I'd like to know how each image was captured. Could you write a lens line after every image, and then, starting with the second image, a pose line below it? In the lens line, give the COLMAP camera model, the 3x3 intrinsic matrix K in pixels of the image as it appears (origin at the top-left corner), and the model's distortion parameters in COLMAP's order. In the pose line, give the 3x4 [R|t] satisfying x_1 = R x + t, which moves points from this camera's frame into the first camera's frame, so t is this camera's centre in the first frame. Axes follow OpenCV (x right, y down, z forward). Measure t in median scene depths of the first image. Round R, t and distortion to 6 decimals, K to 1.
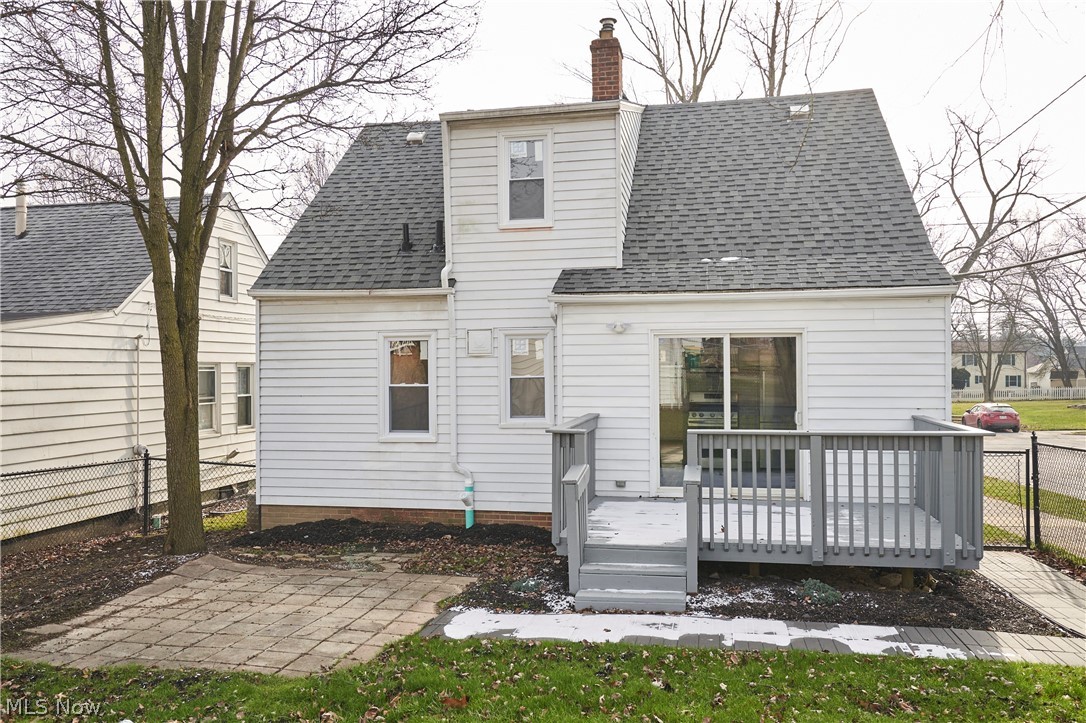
lens RADIAL K [[809.4, 0, 543.1], [0, 809.4, 368.9], [0, 0, 1]] dist [-0.001981, -0.003031]
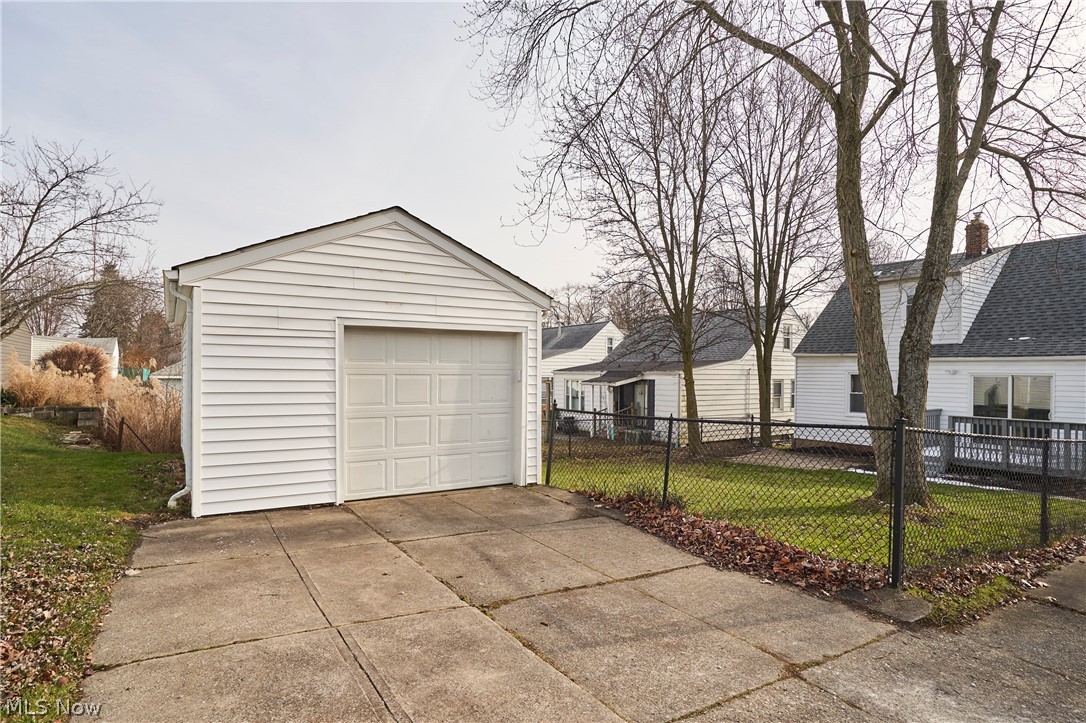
lens RADIAL K [[574.5, 0, 543.6], [0, 574.5, 372.7], [0, 0, 1]] dist [-0.001416, -0.000186]
pose [[0.697960, 0.011291, -0.716047, 0.379995], [-0.009265, 0.999934, 0.006737, -0.041258], [0.716076, 0.001932, 0.698019, -0.809436]]
